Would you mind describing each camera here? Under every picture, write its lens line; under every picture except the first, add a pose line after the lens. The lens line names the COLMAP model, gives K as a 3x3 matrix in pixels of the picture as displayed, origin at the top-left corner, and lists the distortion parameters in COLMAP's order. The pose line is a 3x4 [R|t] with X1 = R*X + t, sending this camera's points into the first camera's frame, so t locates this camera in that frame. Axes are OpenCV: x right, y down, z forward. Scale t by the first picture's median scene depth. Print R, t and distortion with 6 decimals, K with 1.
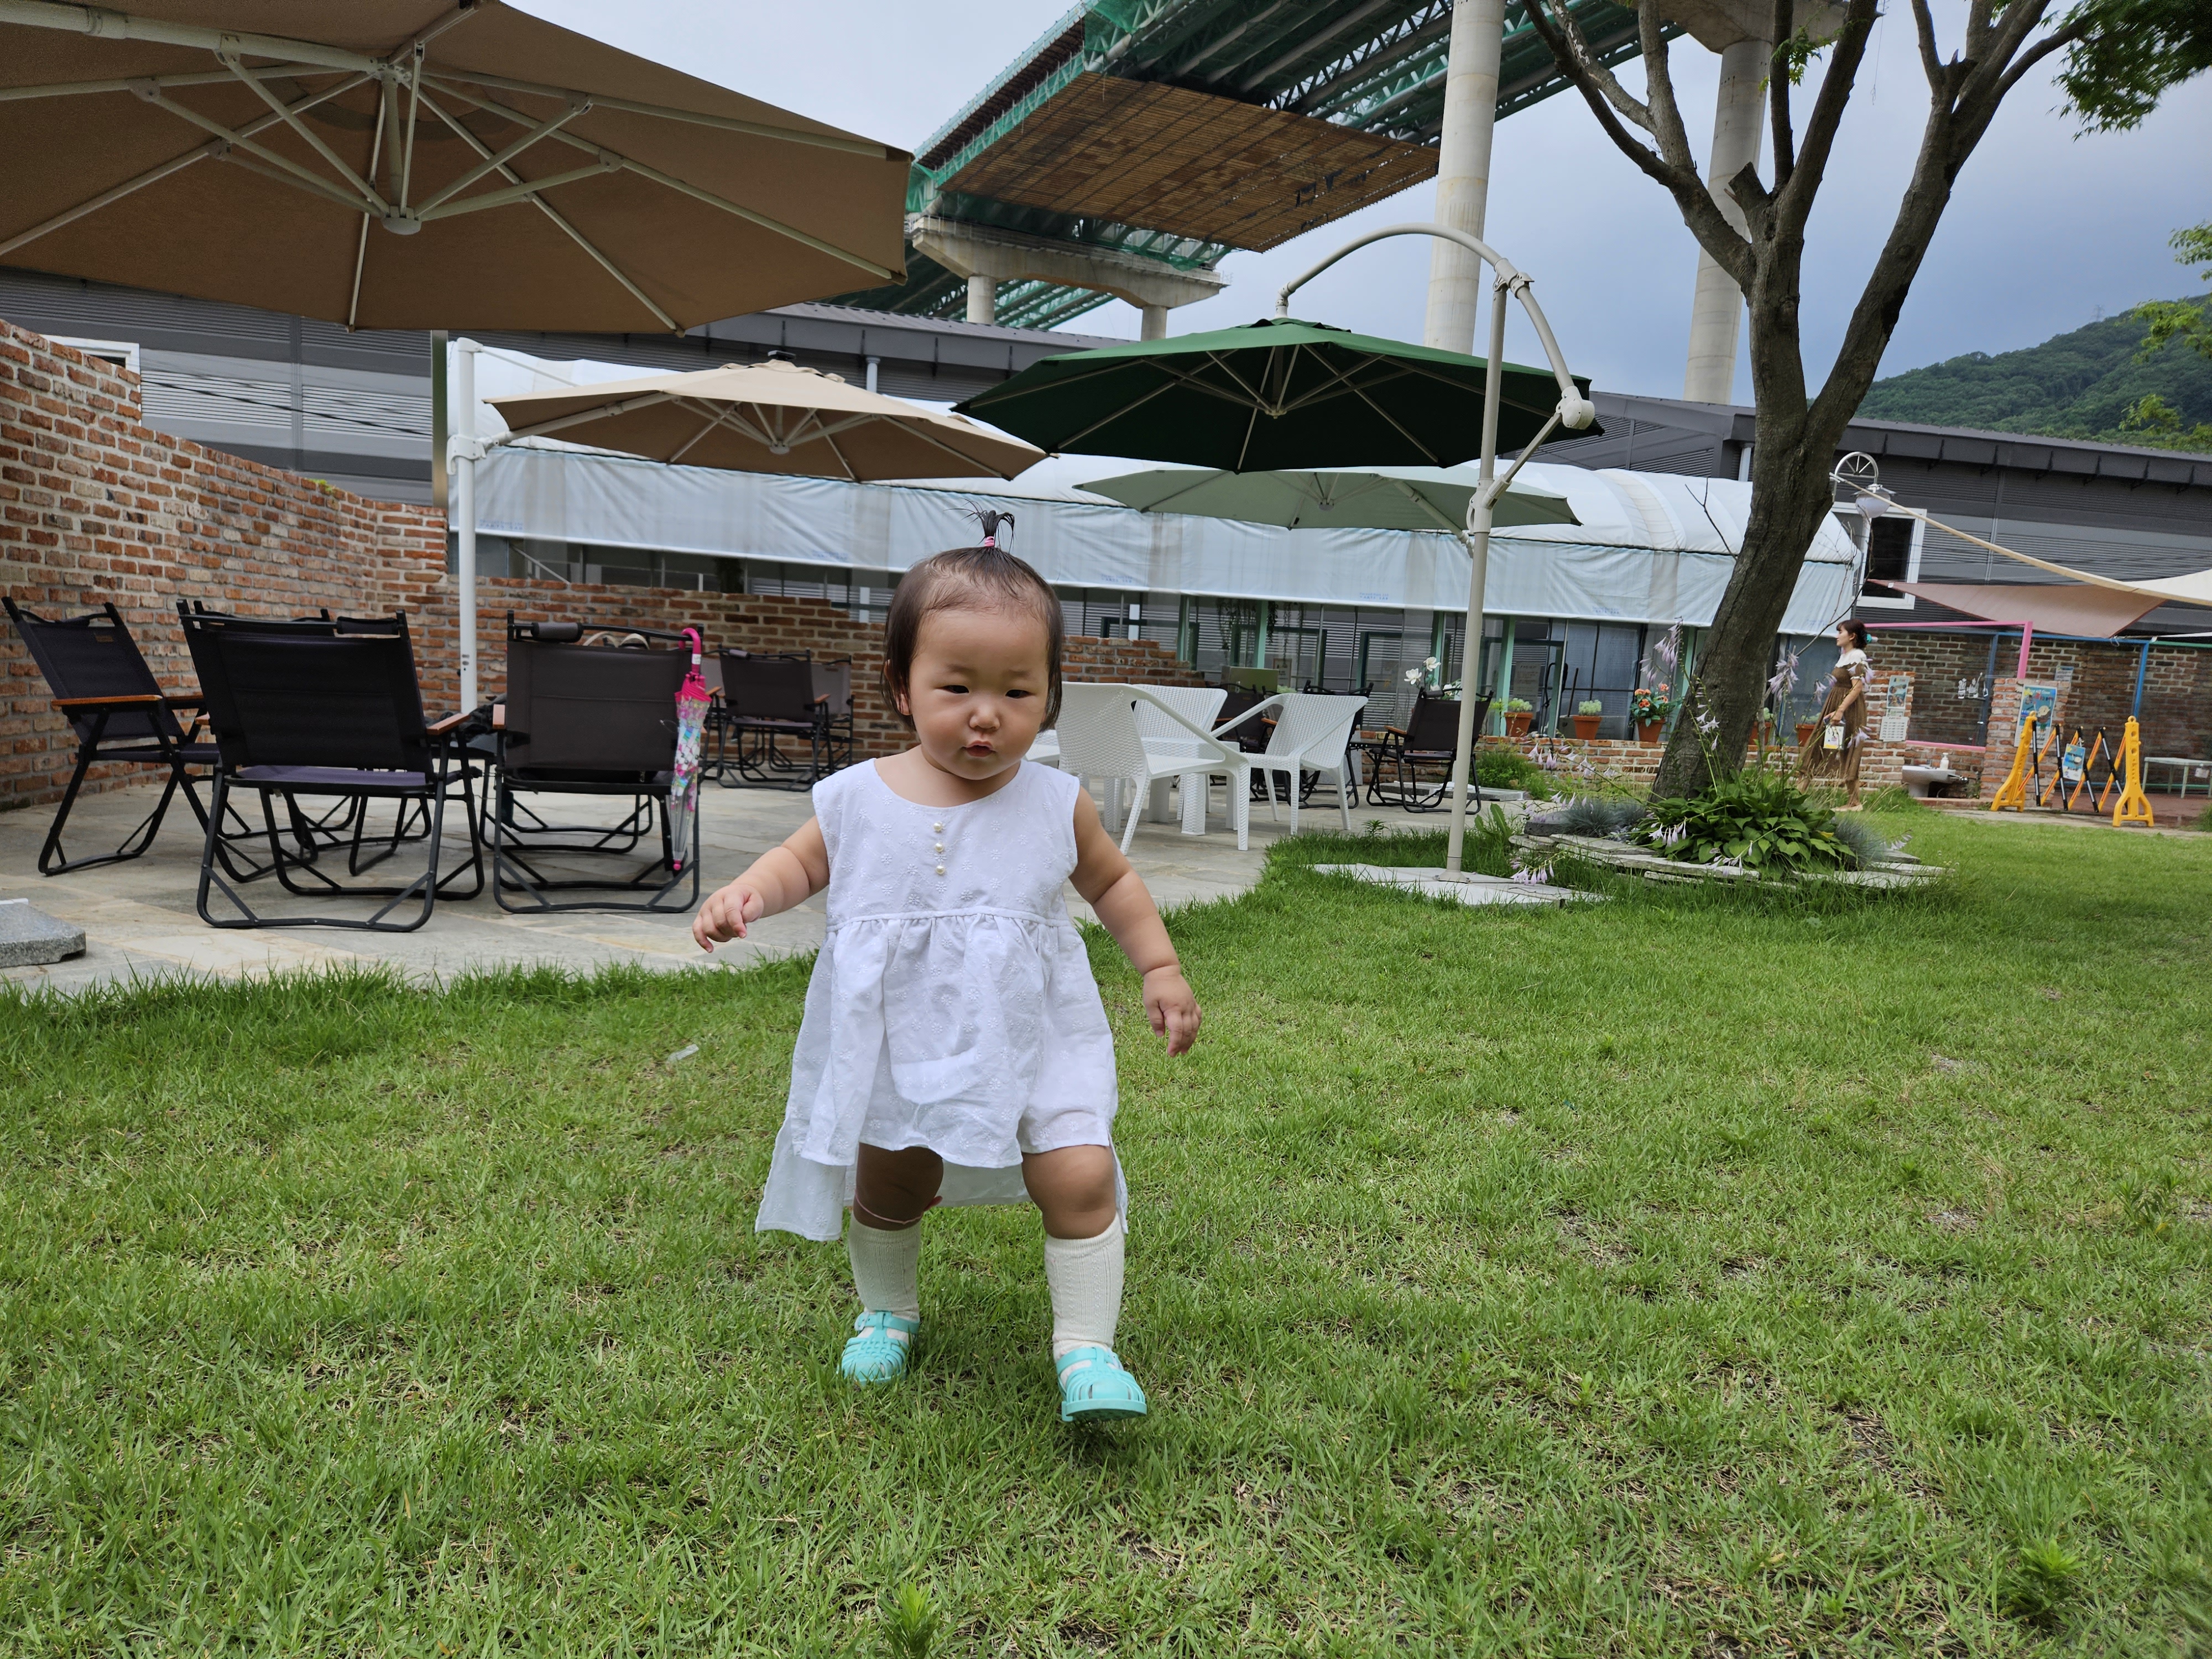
lens RADIAL K [[1479.4, 0, 1070.3], [0, 1479.4, 852.0], [0, 0, 1]] dist [0.070419, -0.060561]
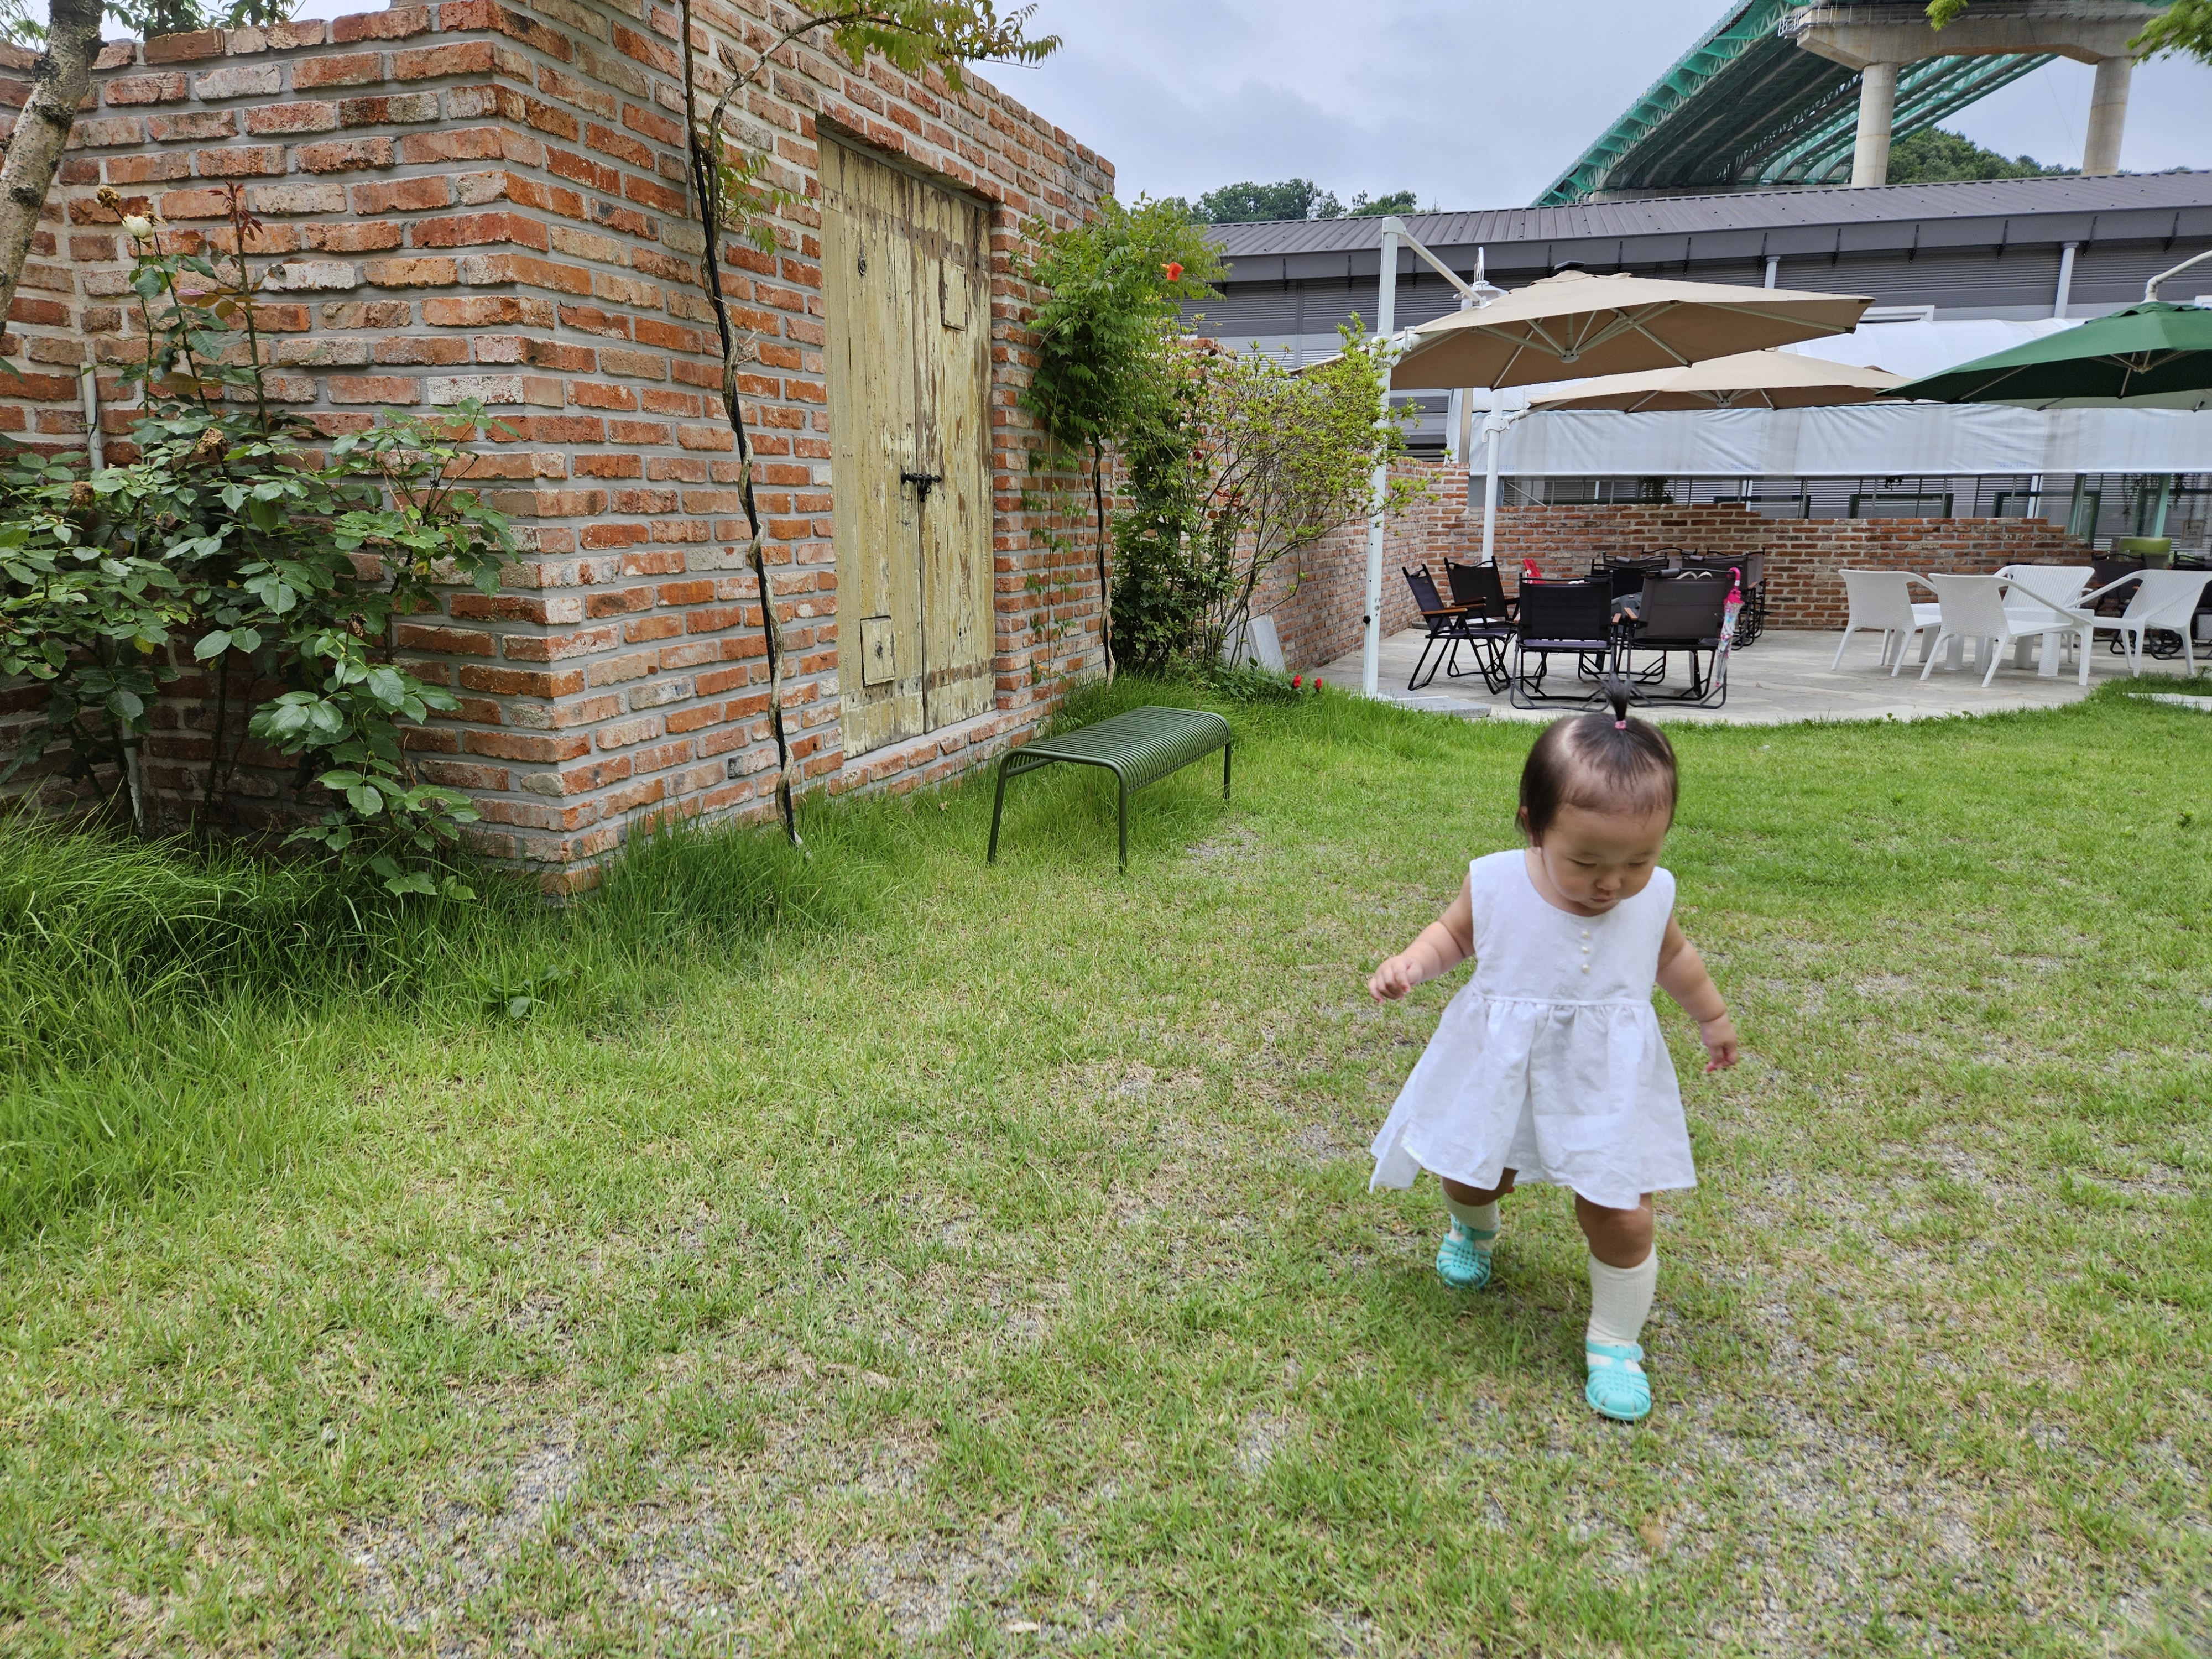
lens RADIAL K [[1475.1, 0, 1086.5], [0, 1475.1, 855.0], [0, 0, 1]] dist [0.078559, -0.067908]
pose [[0.868368, 0.060420, -0.492226, 0.004856], [-0.015165, 0.995321, 0.095421, 0.034579], [0.495689, -0.075396, 0.865221, -0.717105]]
